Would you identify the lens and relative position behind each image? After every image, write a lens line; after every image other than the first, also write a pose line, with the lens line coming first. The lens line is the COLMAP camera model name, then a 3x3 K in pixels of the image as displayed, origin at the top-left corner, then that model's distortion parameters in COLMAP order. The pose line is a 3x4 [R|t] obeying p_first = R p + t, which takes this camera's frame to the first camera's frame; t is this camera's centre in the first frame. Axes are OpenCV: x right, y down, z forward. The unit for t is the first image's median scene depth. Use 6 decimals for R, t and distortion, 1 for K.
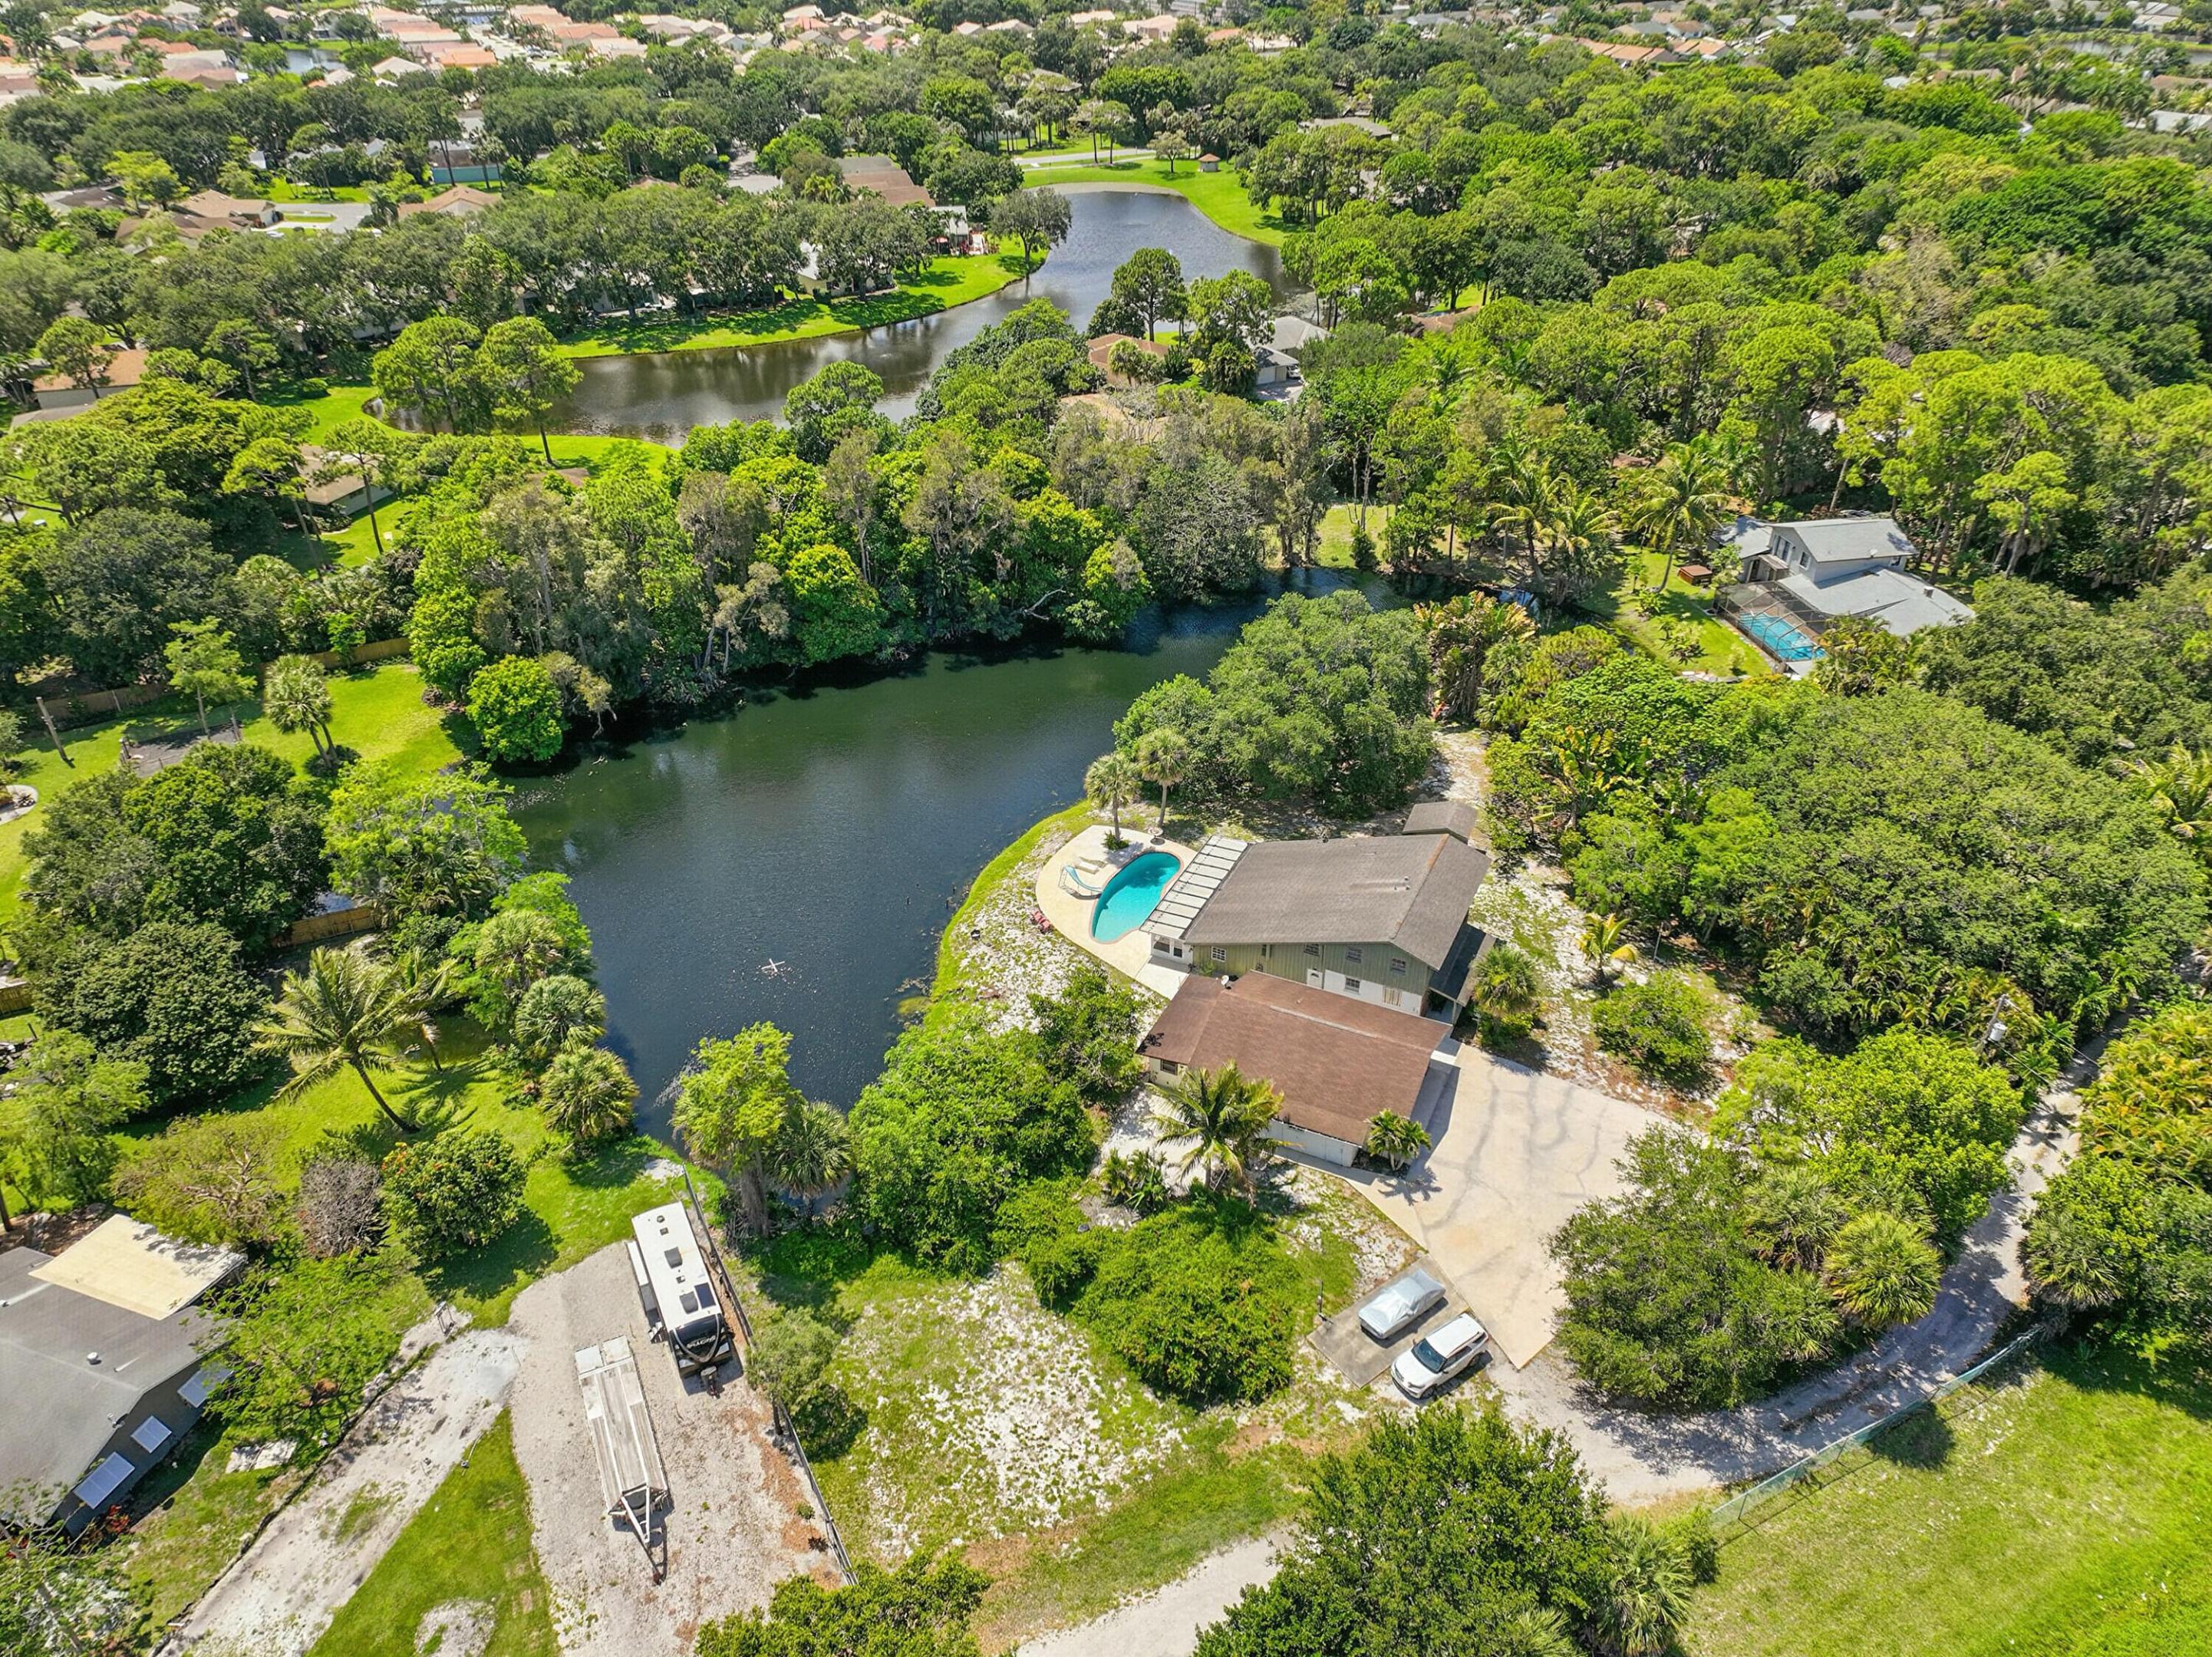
lens RADIAL K [[1548.0, 0, 1098.2], [0, 1548.0, 828.9], [0, 0, 1]] dist [0.000106, 0.011754]
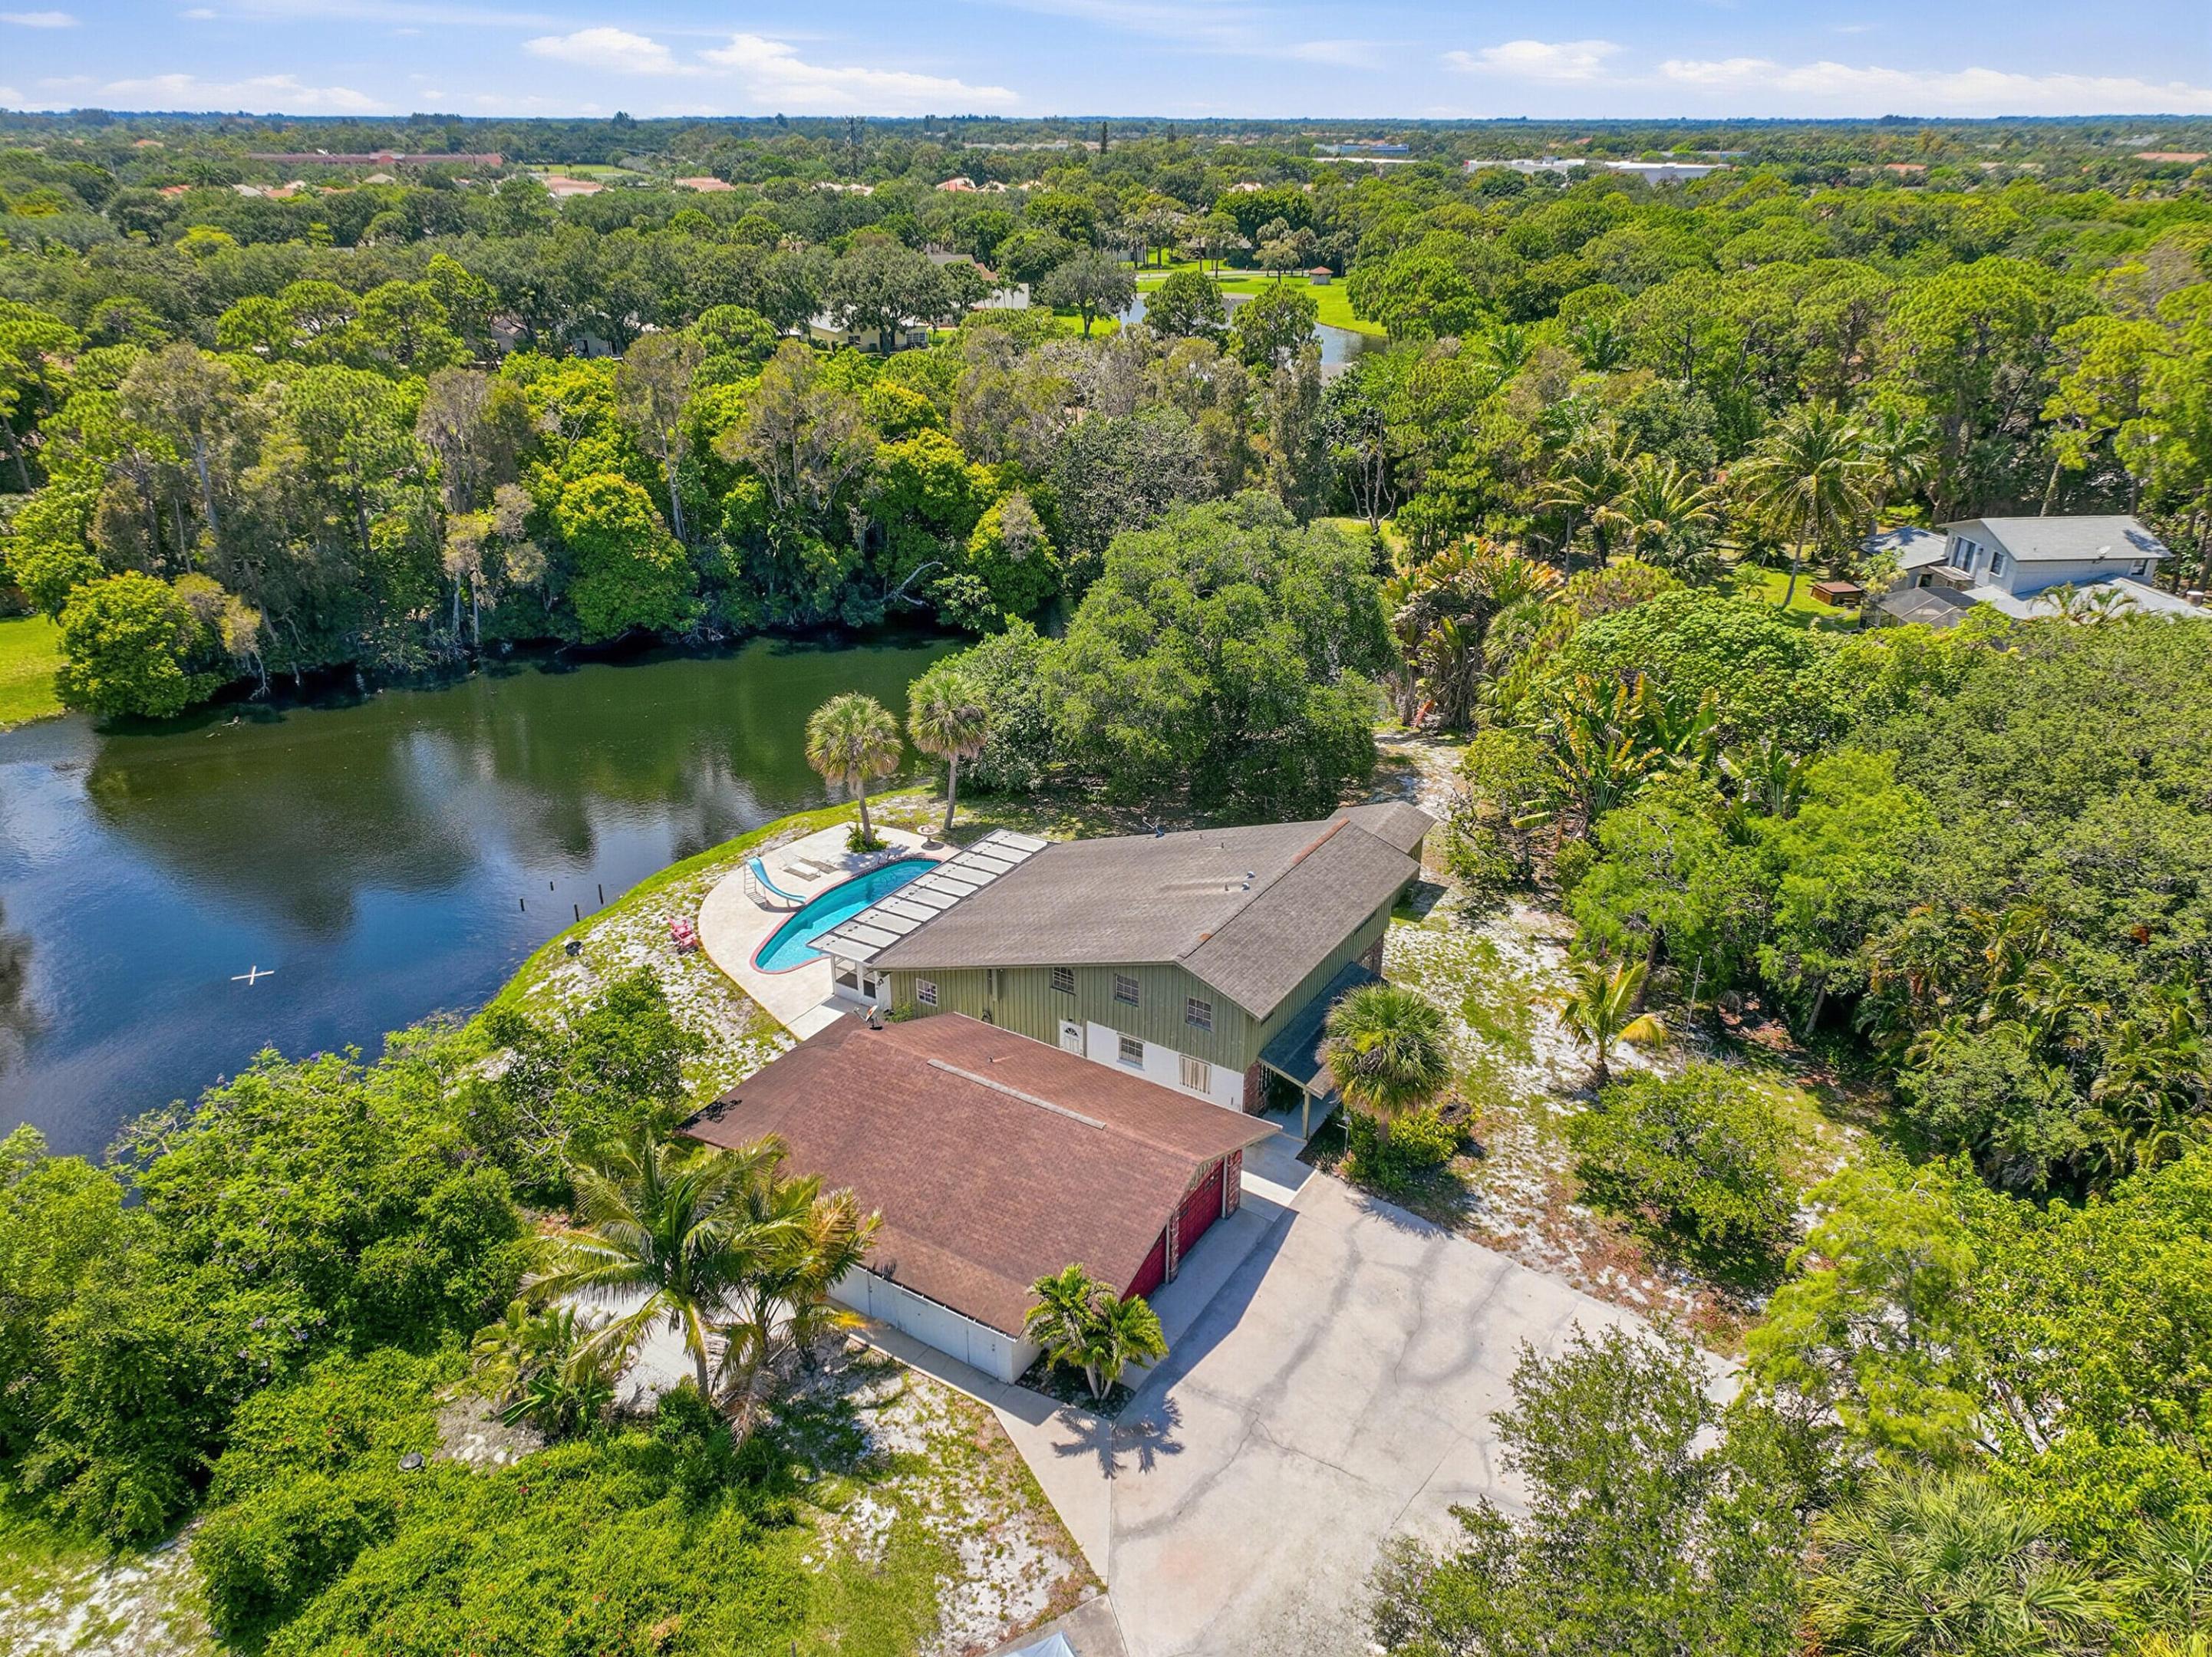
lens RADIAL K [[1548.0, 0, 1098.2], [0, 1548.0, 828.9], [0, 0, 1]] dist [0.000106, 0.011754]
pose [[0.992767, 0.053738, -0.107359, 0.199557], [-0.067719, 0.989048, -0.131145, 0.091683], [0.099136, 0.137466, 0.985533, 0.424232]]
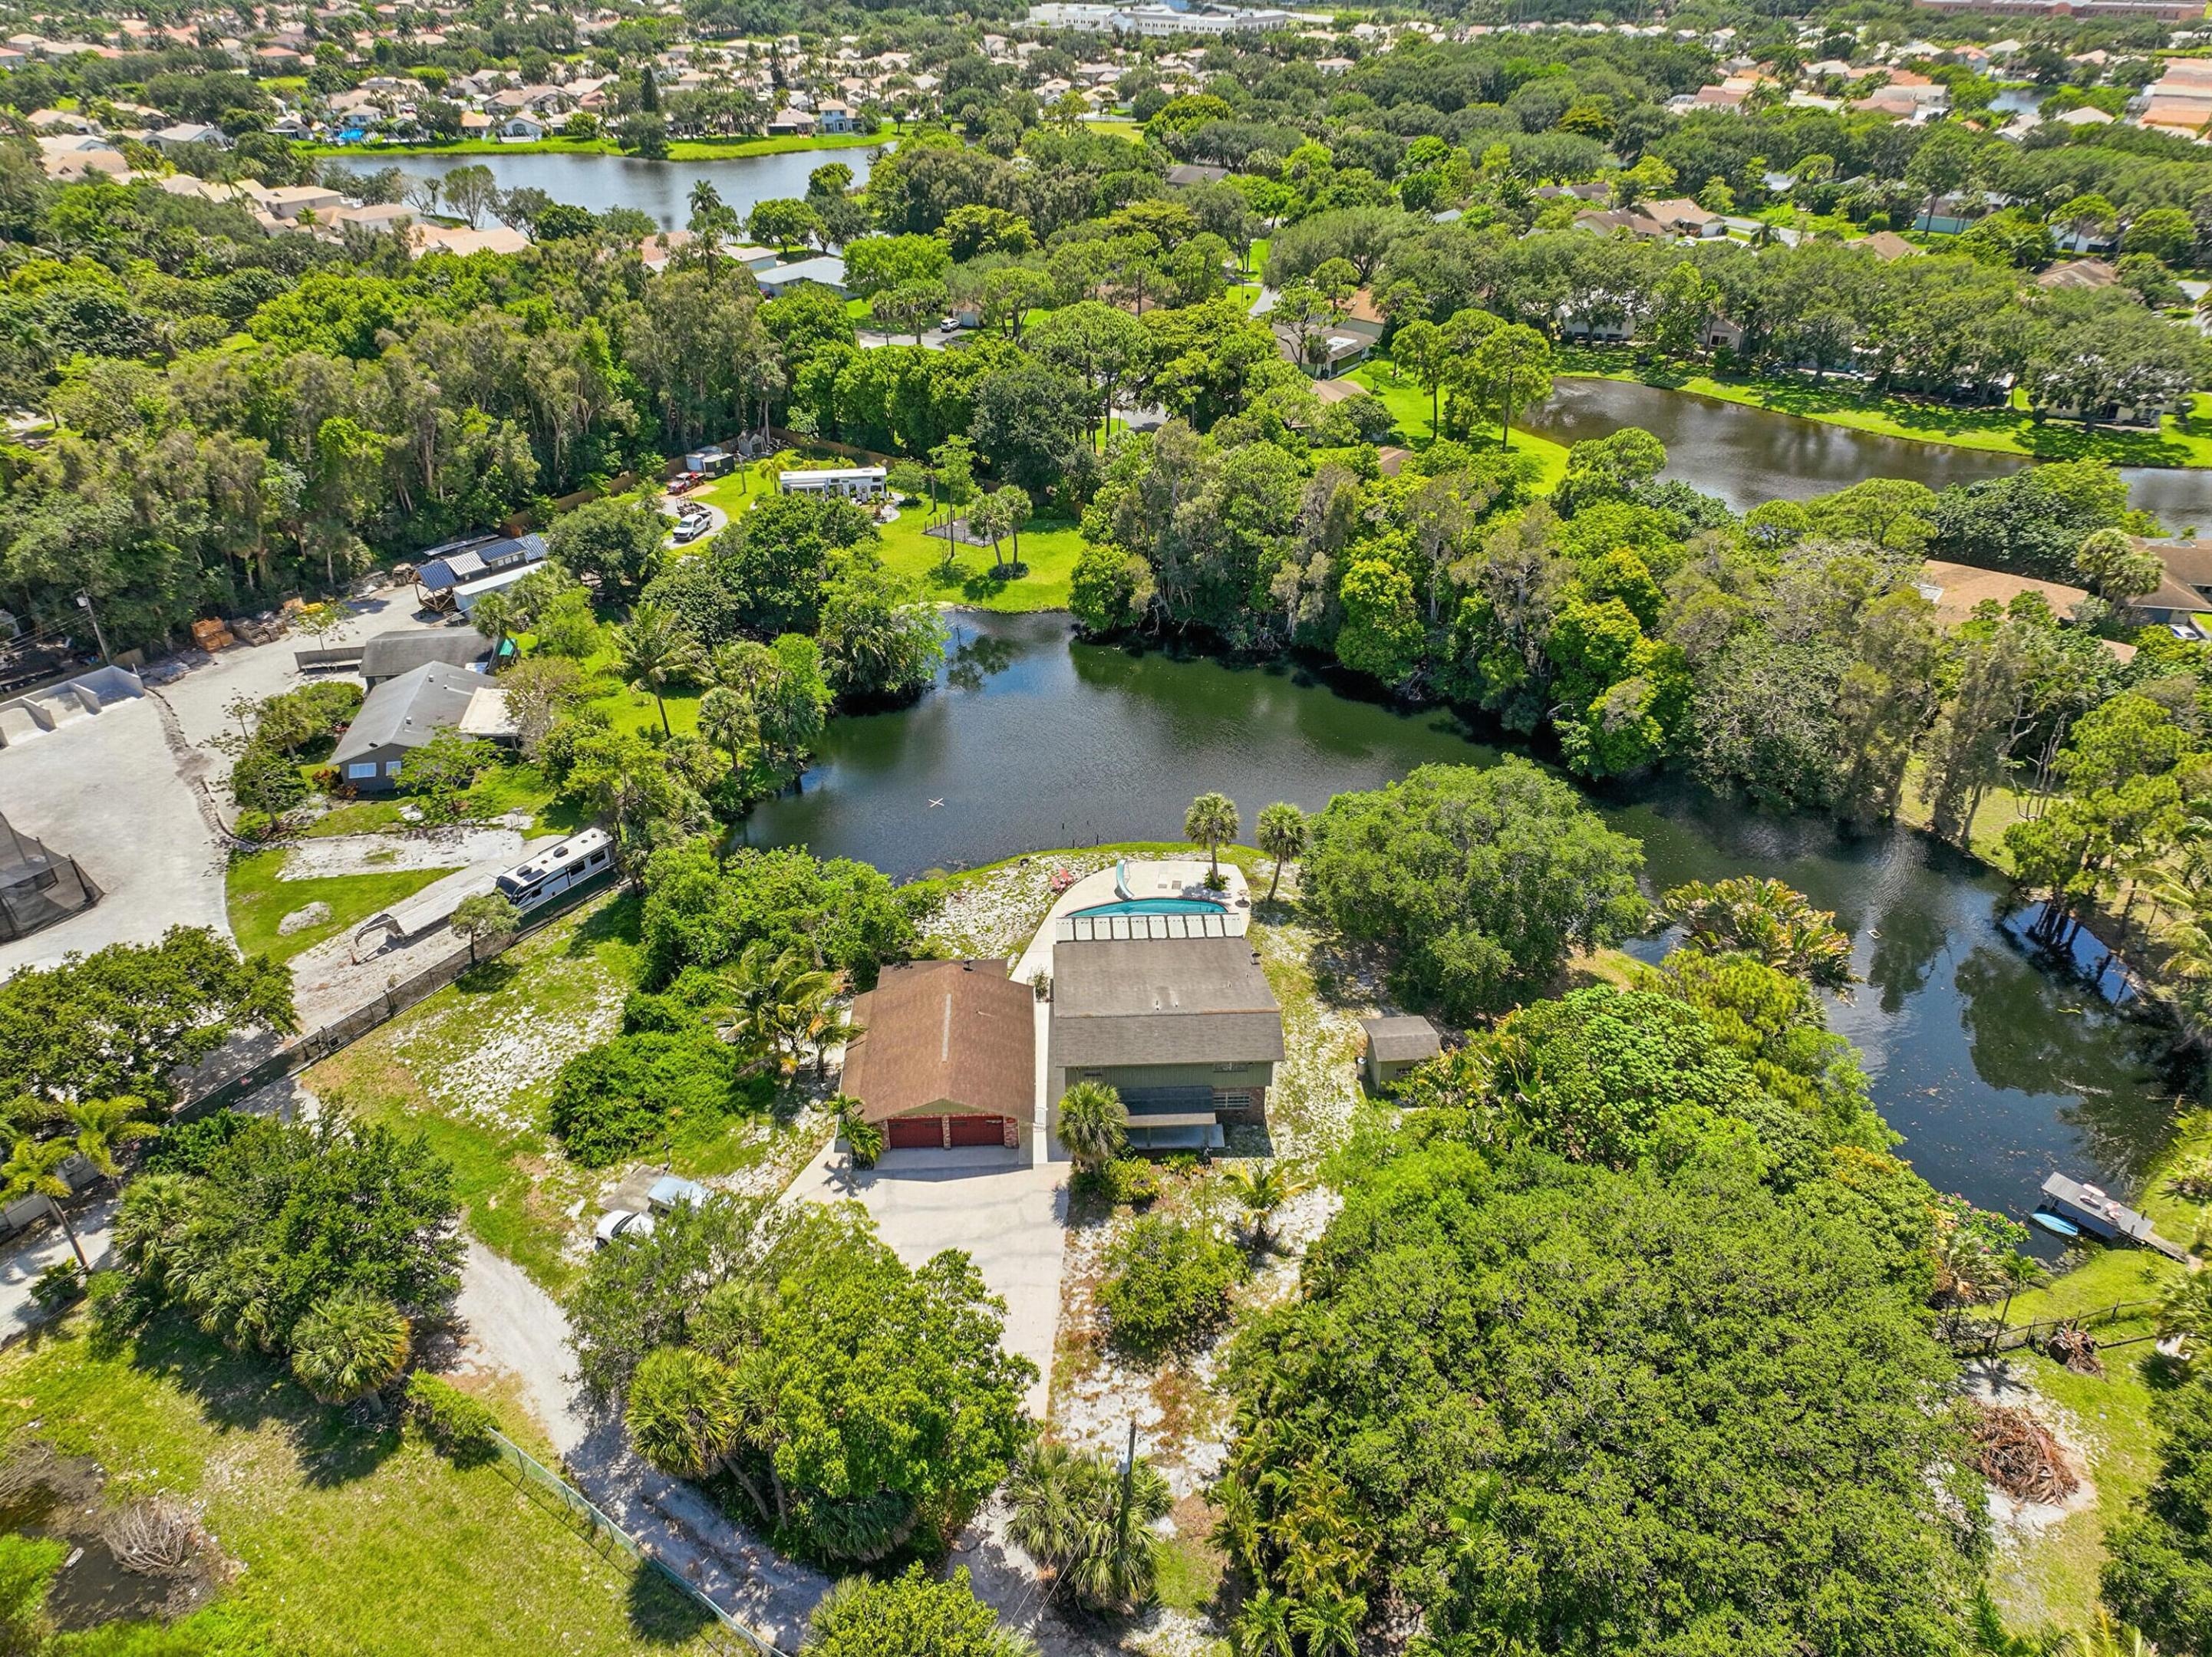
lens RADIAL K [[1548.0, 0, 1098.2], [0, 1548.0, 828.9], [0, 0, 1]] dist [0.000106, 0.011754]
pose [[0.468807, 0.459278, -0.754509, 0.807560], [-0.473113, 0.851893, 0.224592, -0.236669], [0.745911, 0.251678, 0.616664, 0.362023]]
